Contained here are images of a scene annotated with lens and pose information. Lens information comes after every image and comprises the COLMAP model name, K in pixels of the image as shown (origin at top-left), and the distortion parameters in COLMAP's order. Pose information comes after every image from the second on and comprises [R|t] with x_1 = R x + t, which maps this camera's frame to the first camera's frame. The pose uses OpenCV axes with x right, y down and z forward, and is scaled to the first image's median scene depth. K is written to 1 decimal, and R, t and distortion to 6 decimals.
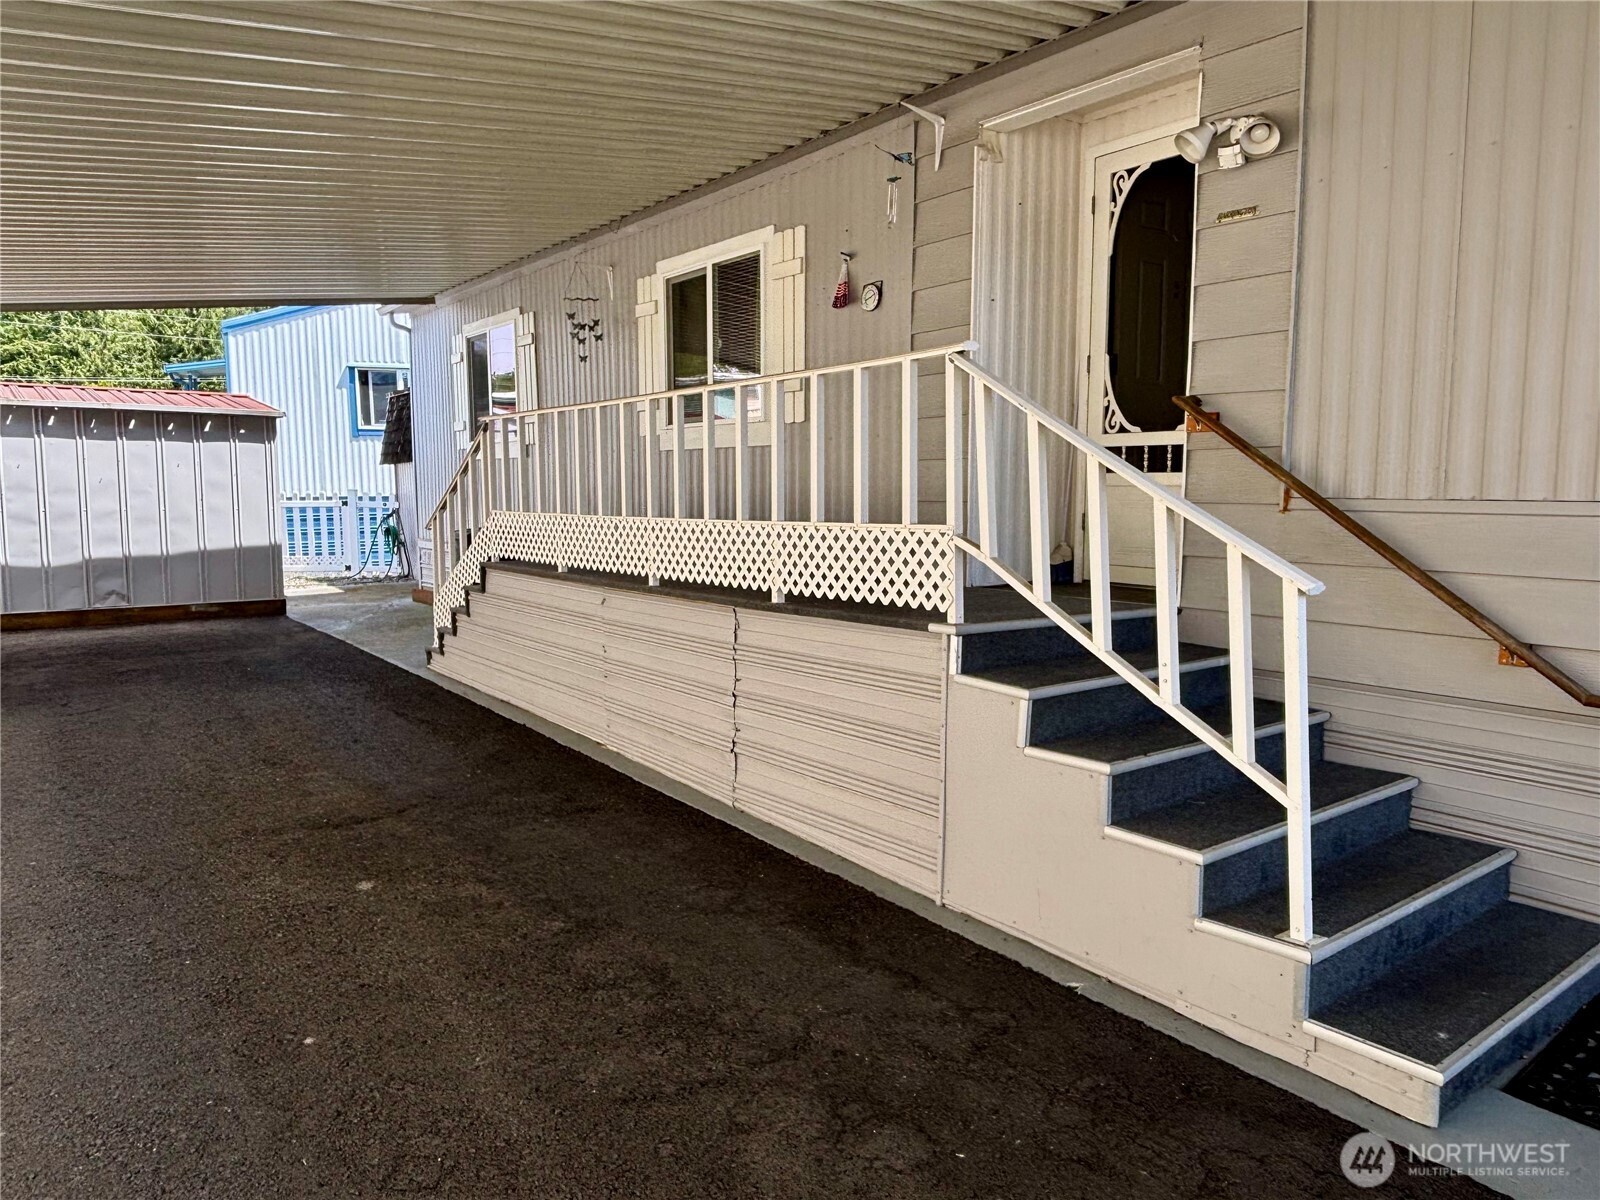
lens RADIAL K [[1083.1, 0, 786.7], [0, 1083.1, 608.6], [0, 0, 1]] dist [0.043404, -0.065191]
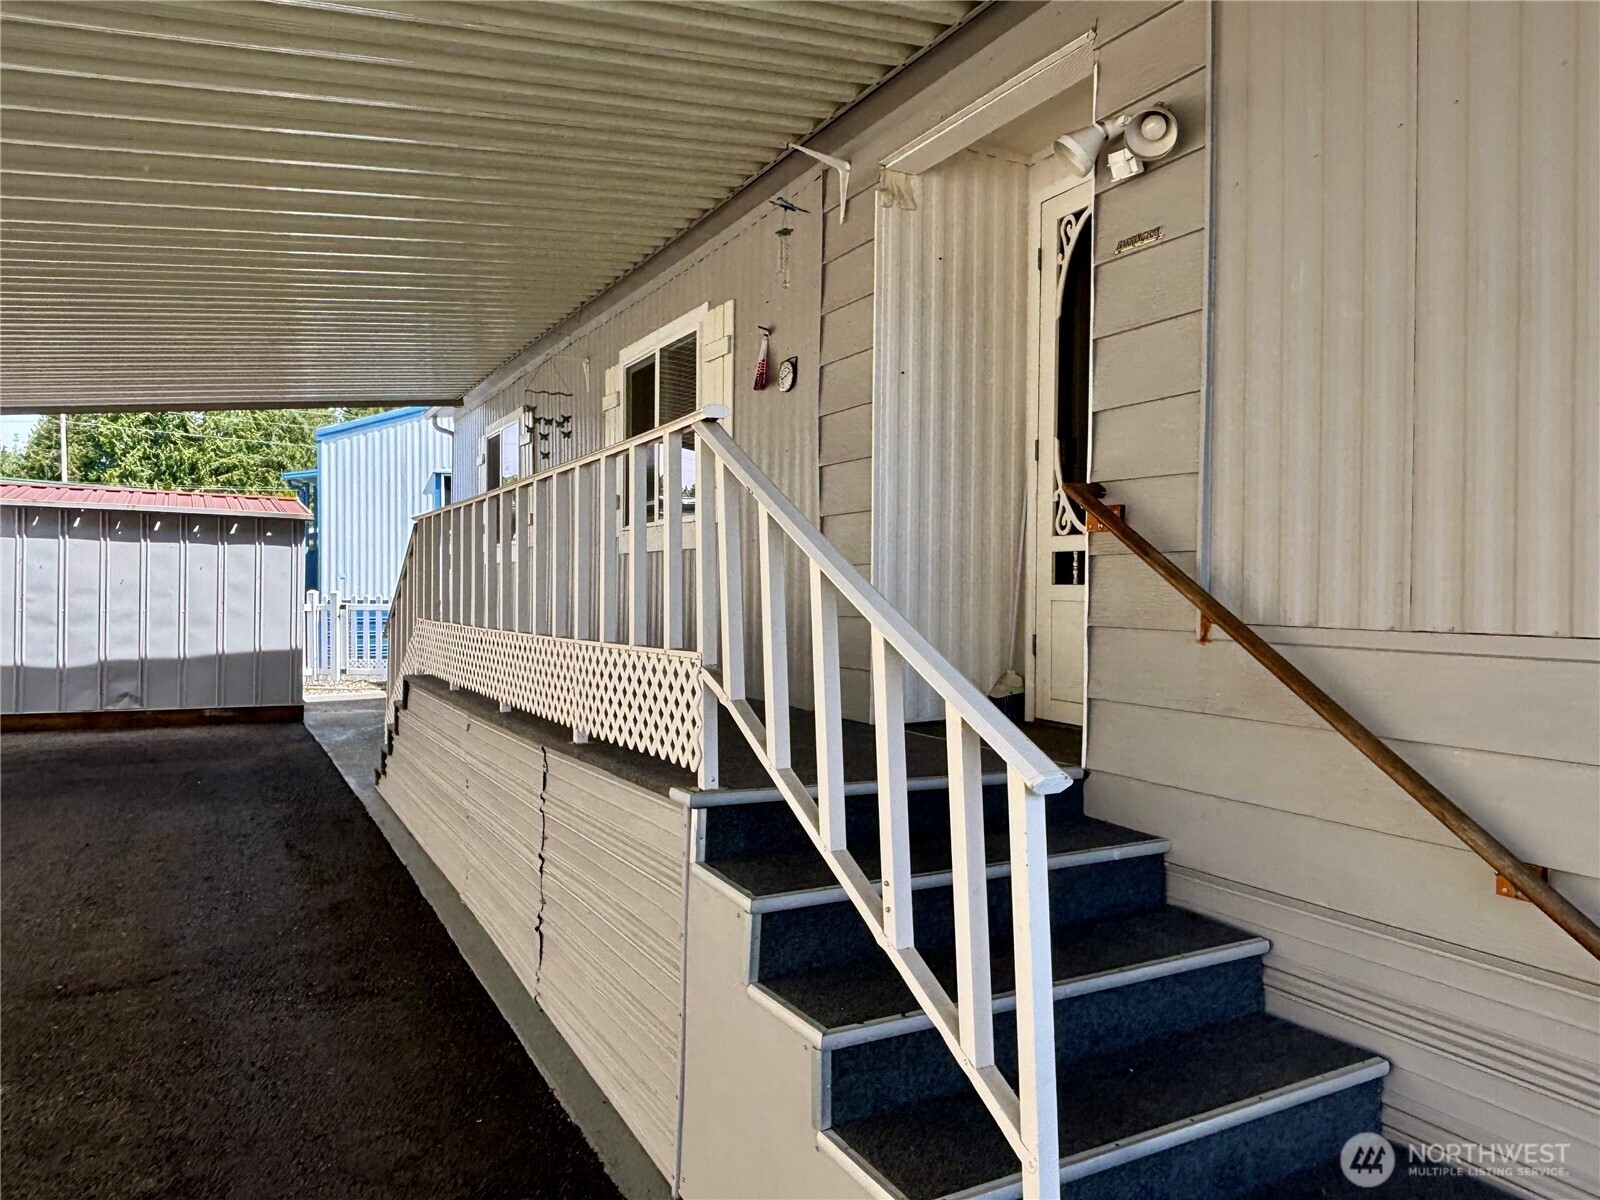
lens RADIAL K [[1083.1, 0, 795.8], [0, 1083.1, 604.5], [0, 0, 1]] dist [0.043404, -0.065191]
pose [[0.989943, 0.013740, -0.140795, 0.229816], [-0.028089, 0.994547, -0.100435, -0.027412], [0.138647, 0.103380, 0.984931, 0.209044]]
